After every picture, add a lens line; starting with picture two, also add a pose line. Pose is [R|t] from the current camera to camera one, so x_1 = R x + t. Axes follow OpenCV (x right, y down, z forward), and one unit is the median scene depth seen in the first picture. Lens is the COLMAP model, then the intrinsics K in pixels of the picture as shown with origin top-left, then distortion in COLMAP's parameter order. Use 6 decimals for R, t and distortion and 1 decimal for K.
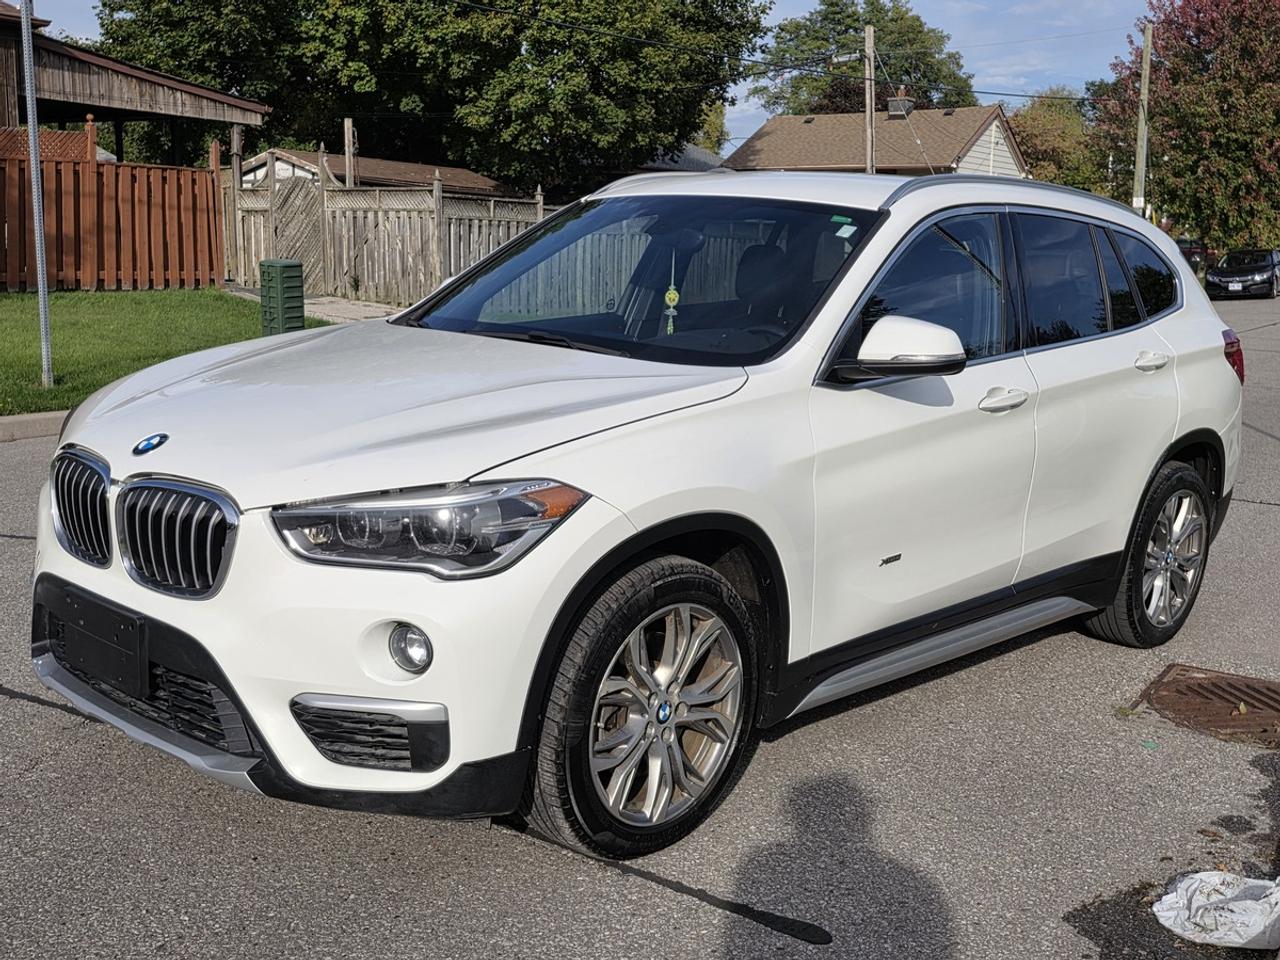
lens RADIAL K [[1464.6, 0, 641.7], [0, 1464.6, 459.3], [0, 0, 1]] dist [0.078290, 0.000000]
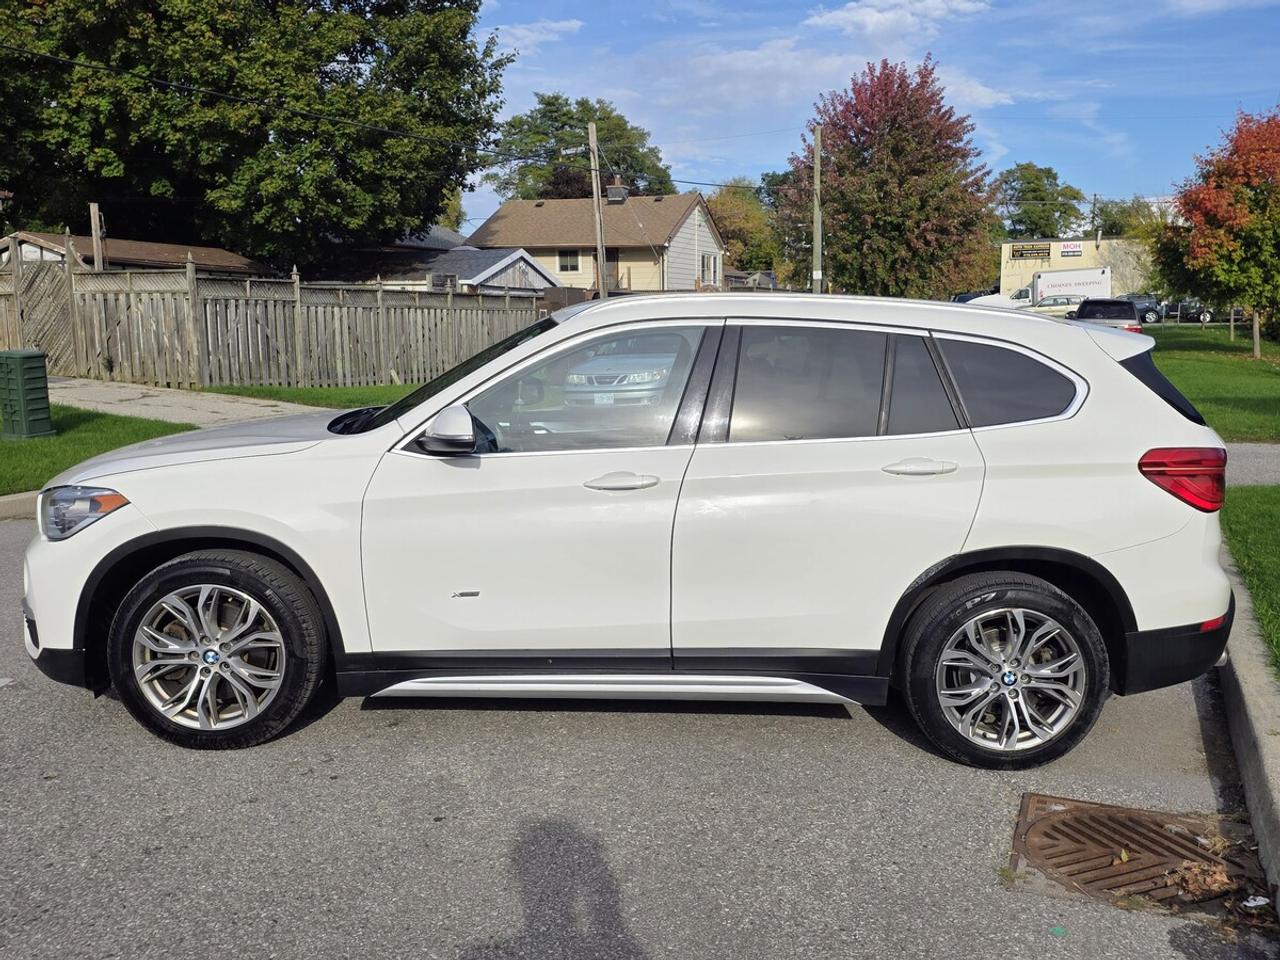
lens RADIAL K [[1261.4, 0, 666.9], [0, 1261.4, 481.6], [0, 0, 1]] dist [0.070322, 0.000000]
pose [[0.977174, -0.048364, 0.206863, -0.003338], [0.050442, 0.998716, -0.004783, -0.010180], [-0.206366, 0.015109, 0.978358, 0.038490]]
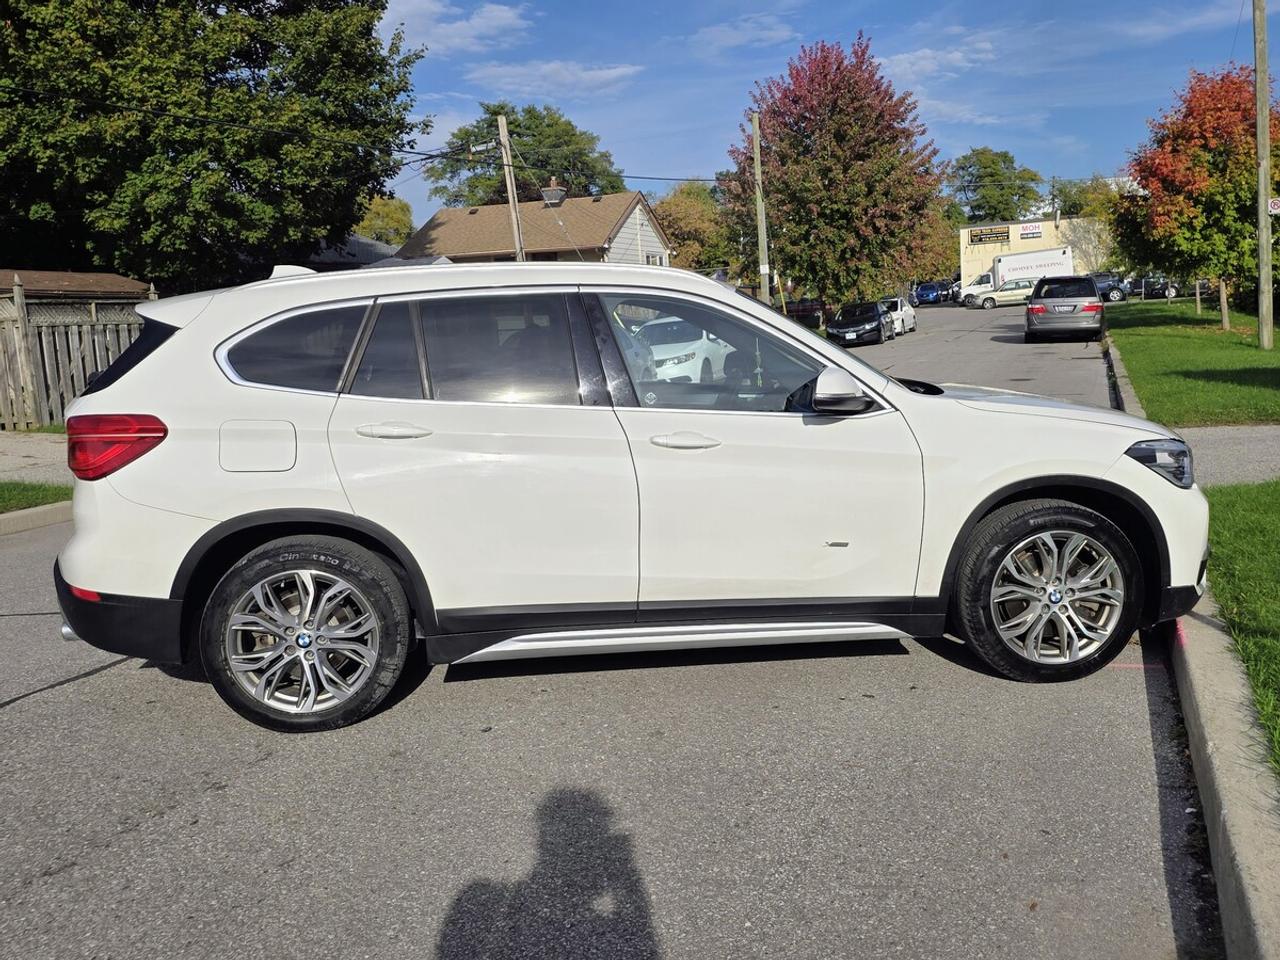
lens RADIAL K [[1261.4, 0, 667.3], [0, 1261.4, 476.7], [0, 0, 1]] dist [0.070322, 0.000000]
pose [[0.969589, -0.102123, 0.222416, 0.038445], [0.107527, 0.994126, -0.012293, -0.013427], [-0.219854, 0.035835, 0.974874, 0.095685]]
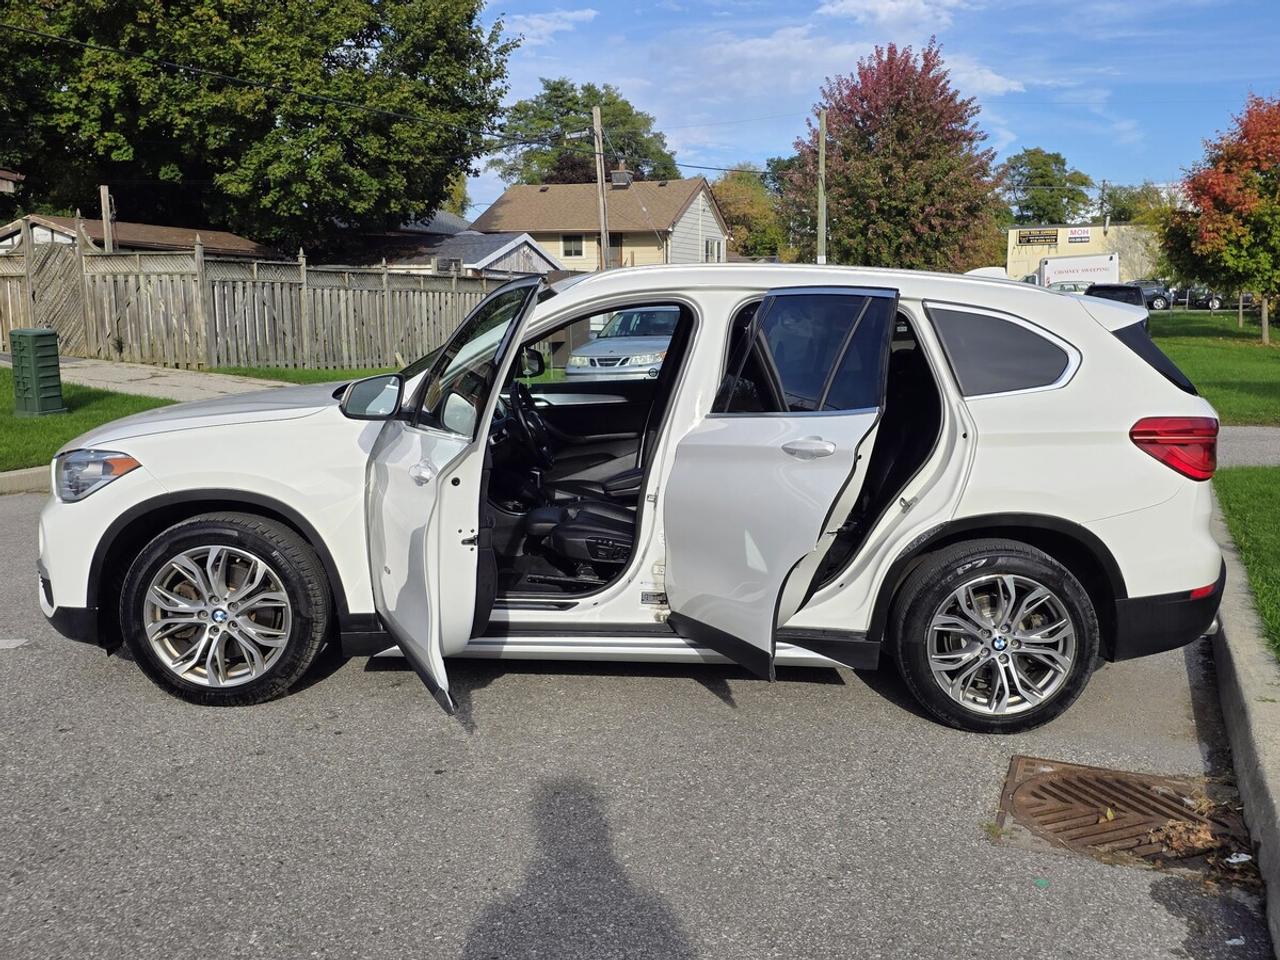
lens RADIAL K [[1261.4, 0, 647.7], [0, 1261.4, 476.8], [0, 0, 1]] dist [0.070322, 0.000000]
pose [[0.980967, -0.044496, 0.189008, -0.003260], [0.045125, 0.998981, 0.000976, -0.008083], [-0.188859, 0.007571, 0.981975, 0.035981]]
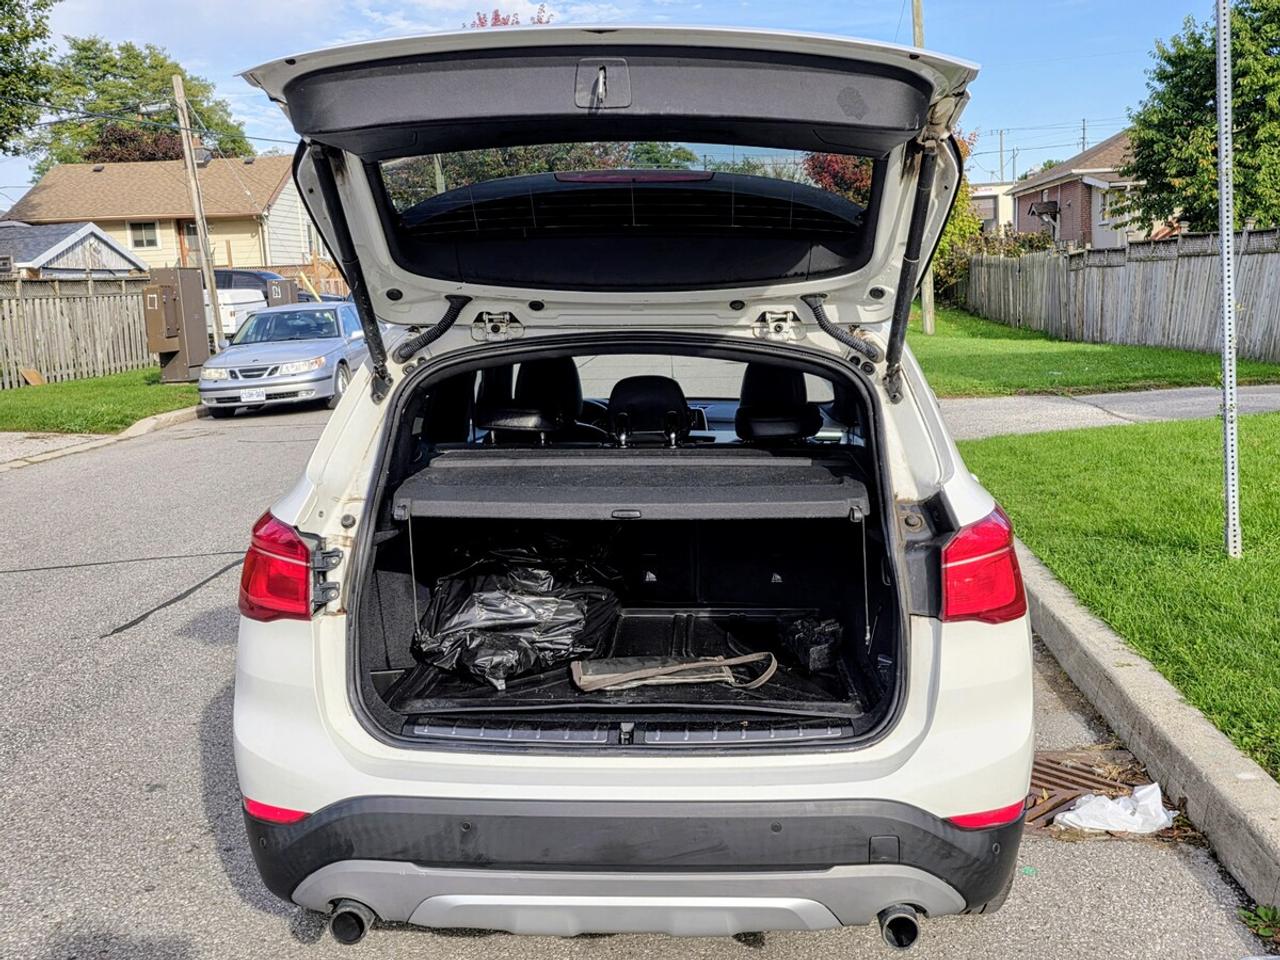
lens RADIAL K [[1380.9, 0, 694.8], [0, 1380.9, 461.2], [0, 0, 1]] dist [0.057880, 0.000000]
pose [[0.863453, -0.121187, 0.489655, -0.029430], [0.128950, 0.991488, 0.017999, -0.013105], [-0.487668, 0.047599, 0.871731, 0.042107]]
